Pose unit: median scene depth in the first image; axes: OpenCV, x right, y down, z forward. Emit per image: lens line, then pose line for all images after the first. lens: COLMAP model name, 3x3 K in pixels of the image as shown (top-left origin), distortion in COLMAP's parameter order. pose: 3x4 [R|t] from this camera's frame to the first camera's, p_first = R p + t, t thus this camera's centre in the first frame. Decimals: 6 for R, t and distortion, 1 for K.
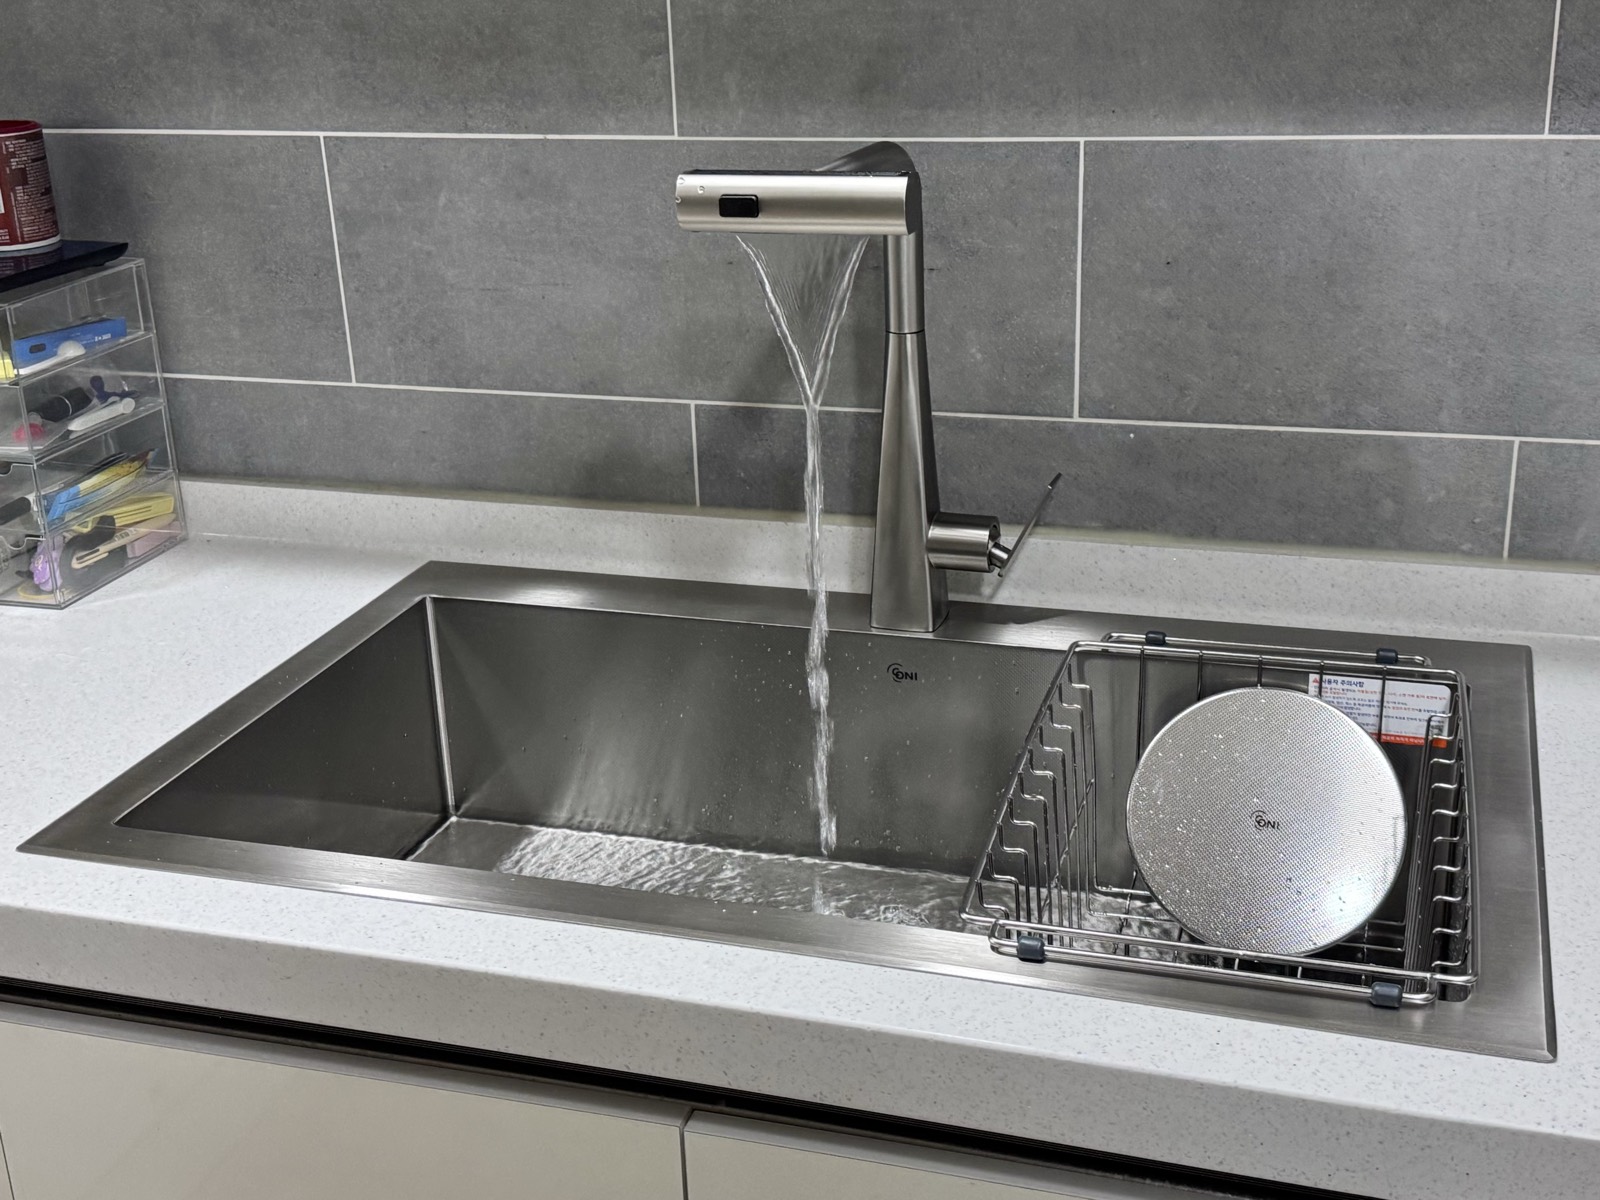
lens RADIAL K [[1922.1, 0, 800.0], [0, 1922.1, 600.0], [0, 0, 1]] dist [0.195625, -0.490932]
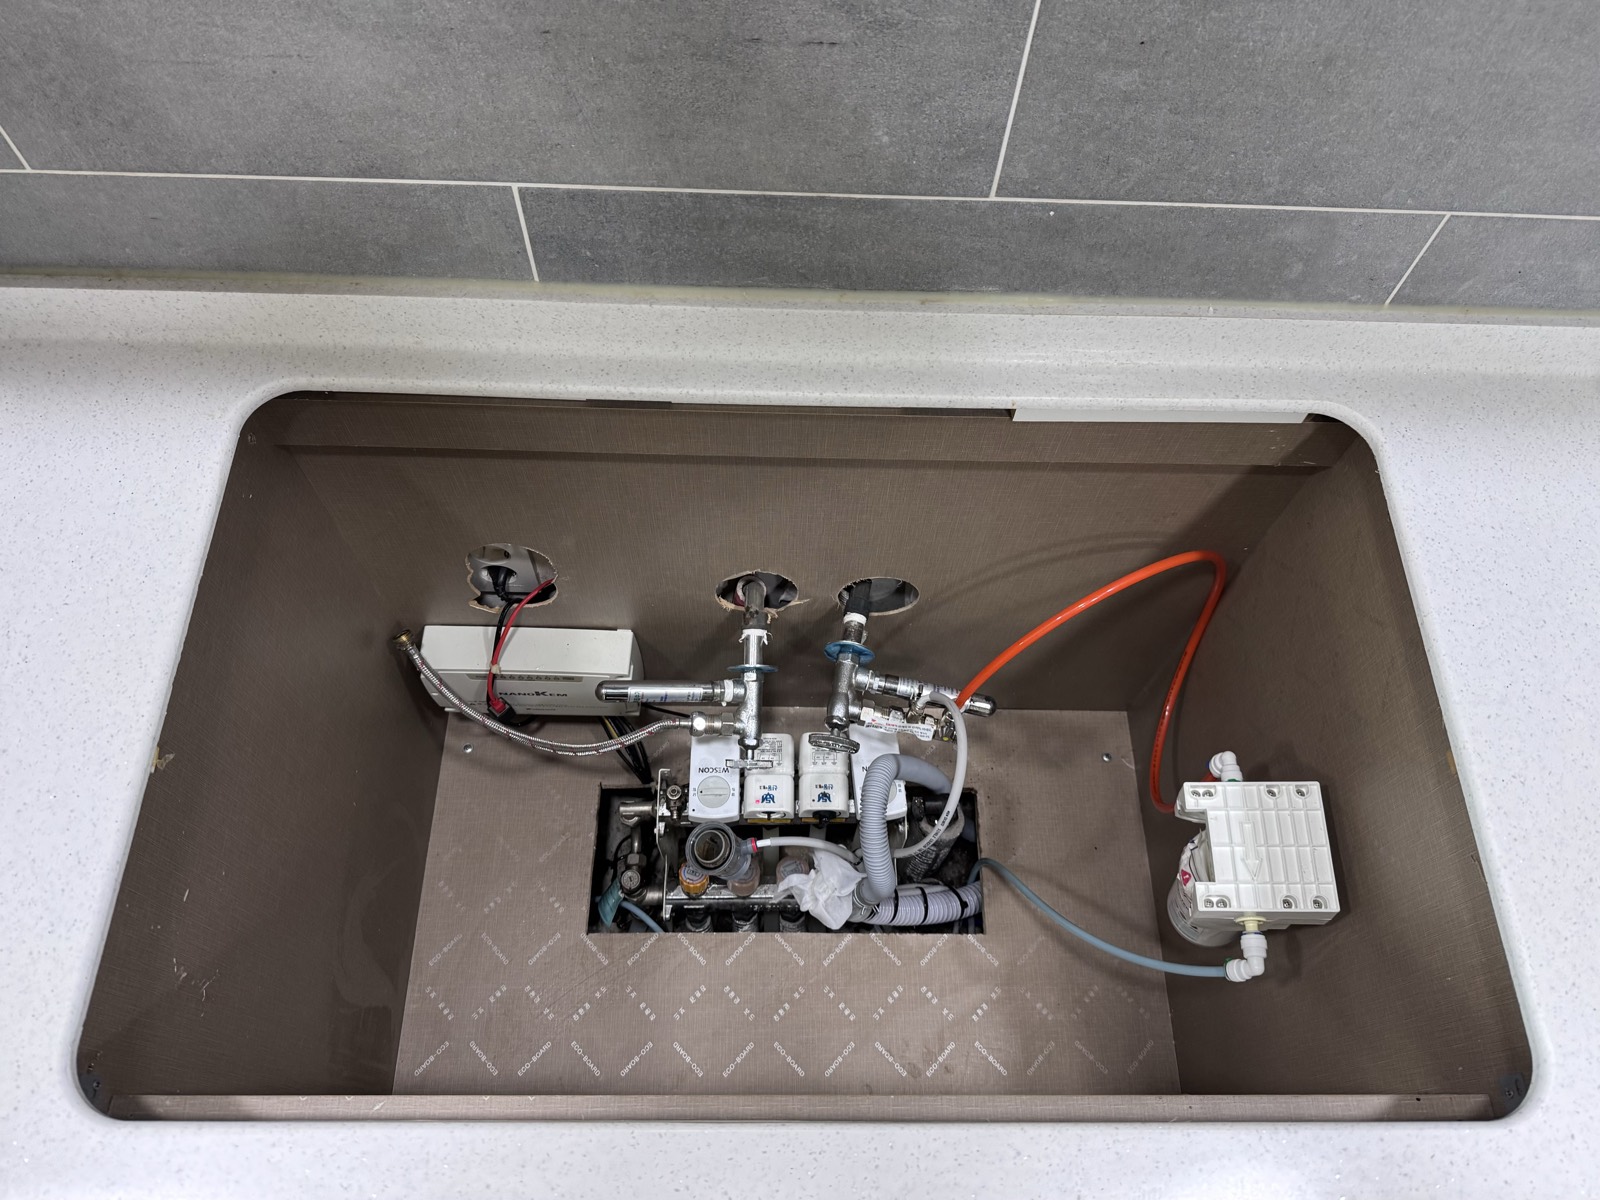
lens RADIAL K [[1159.5, 0, 810.2], [0, 1159.5, 603.4], [0, 0, 1]] dist [-0.001085, -0.009282]
pose [[0.947029, -0.243573, 0.209304, -0.086726], [0.038375, 0.732895, 0.679258, -0.313300], [-0.318847, -0.635245, 0.703420, 0.538149]]
